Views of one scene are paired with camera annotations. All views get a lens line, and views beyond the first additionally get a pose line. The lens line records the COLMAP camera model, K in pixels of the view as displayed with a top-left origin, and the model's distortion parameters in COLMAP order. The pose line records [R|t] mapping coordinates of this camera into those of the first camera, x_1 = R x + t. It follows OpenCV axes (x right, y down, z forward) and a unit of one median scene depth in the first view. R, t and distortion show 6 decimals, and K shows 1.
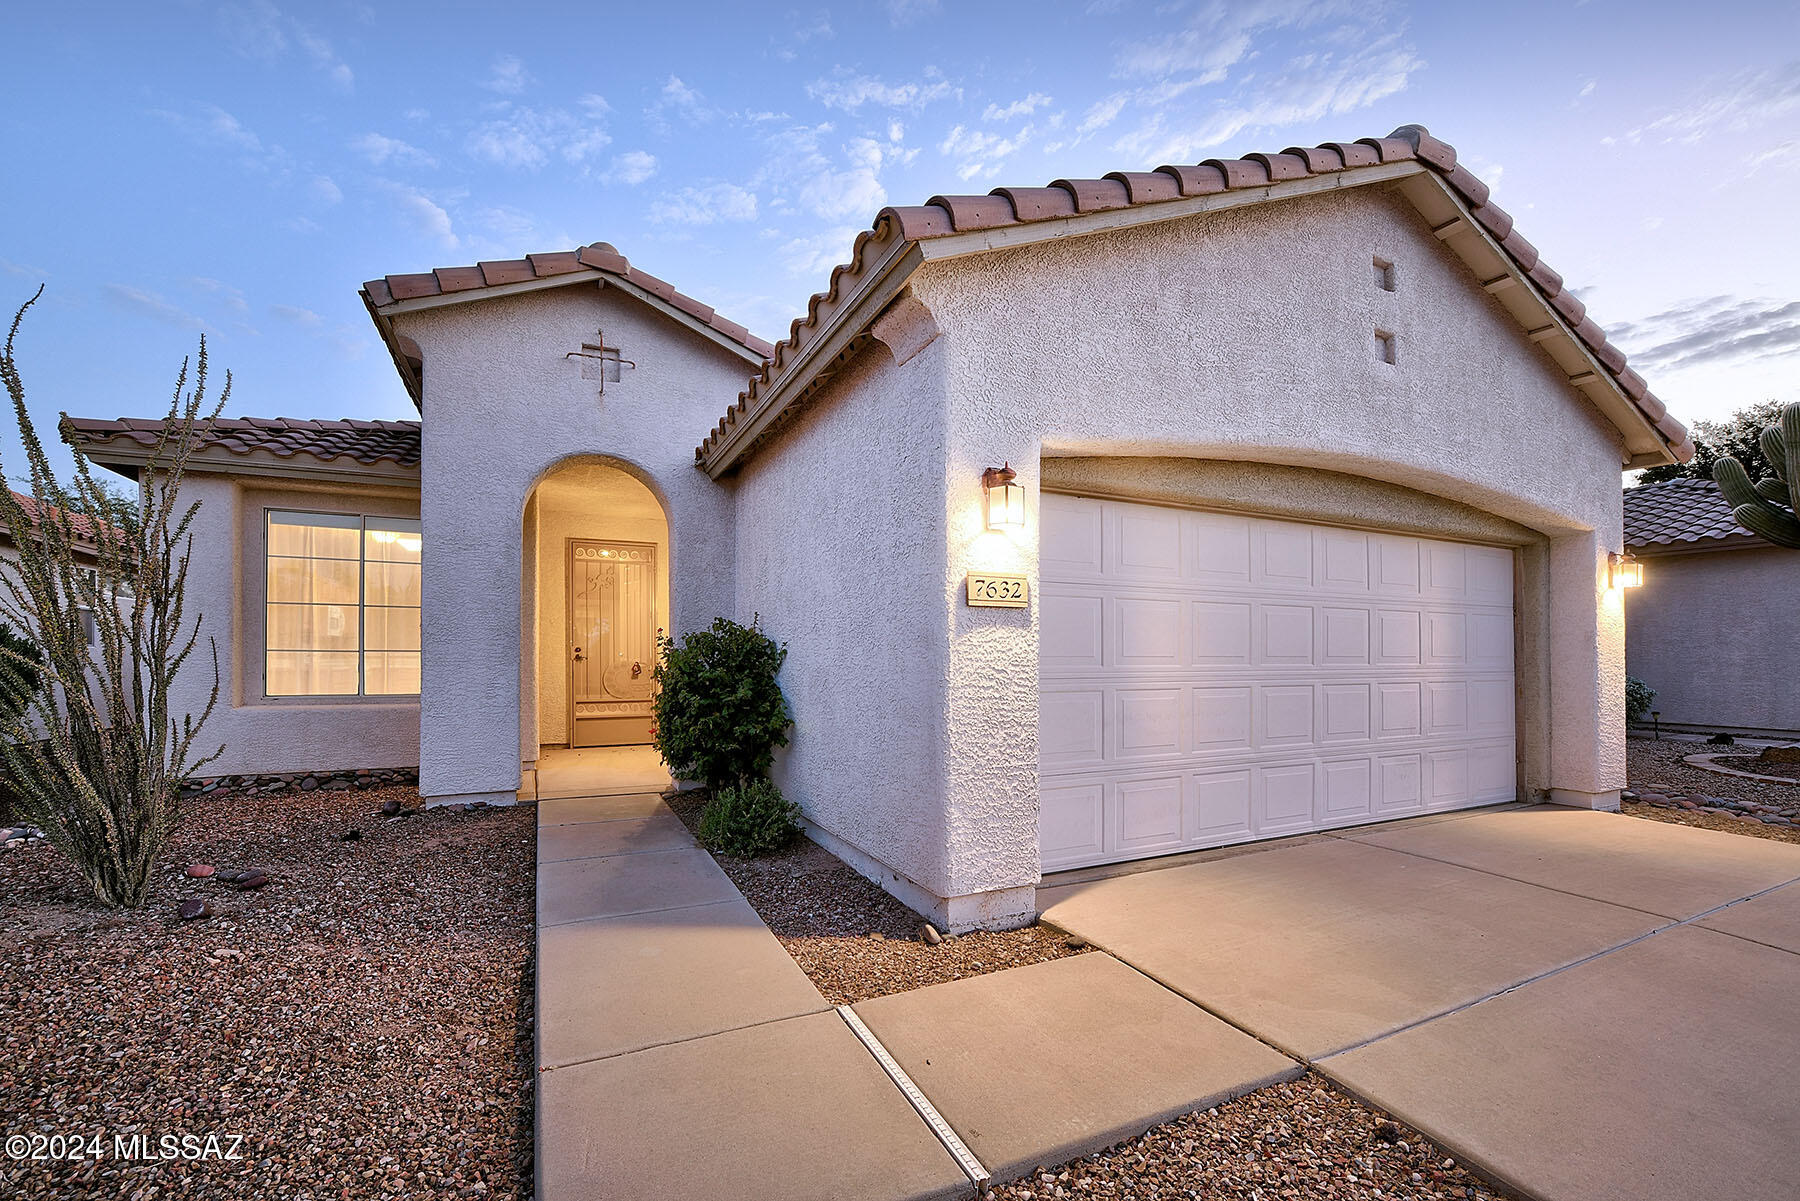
lens RADIAL K [[780.4, 0, 986.2], [0, 780.4, 654.8], [0, 0, 1]] dist [-0.003588, -0.000214]
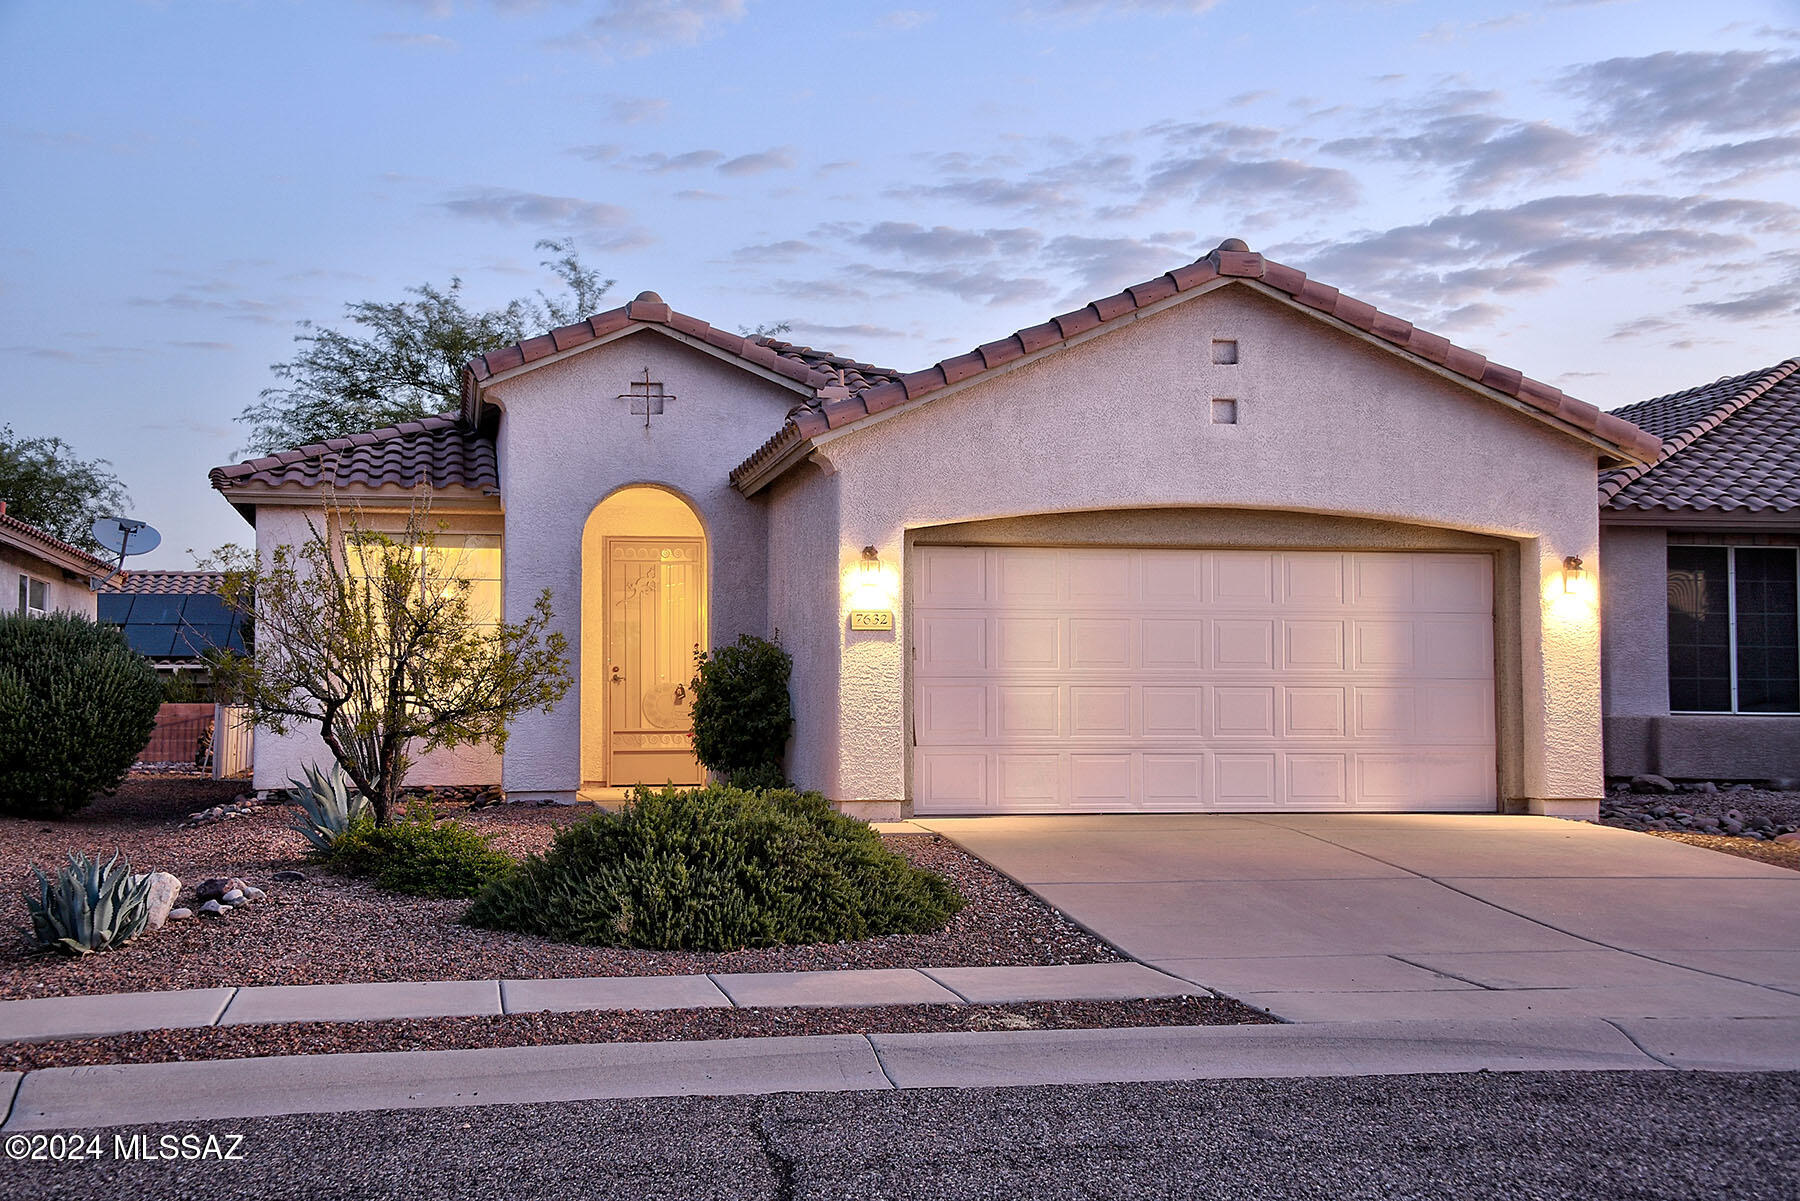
lens RADIAL K [[2464.6, 0, 901.4], [0, 2464.6, 601.8], [0, 0, 1]] dist [0.329088, 0.001845]
pose [[0.942903, -0.016804, -0.332643, 1.207595], [0.002018, 0.998996, -0.044746, 0.075775], [0.333061, 0.041520, 0.941991, -2.605784]]
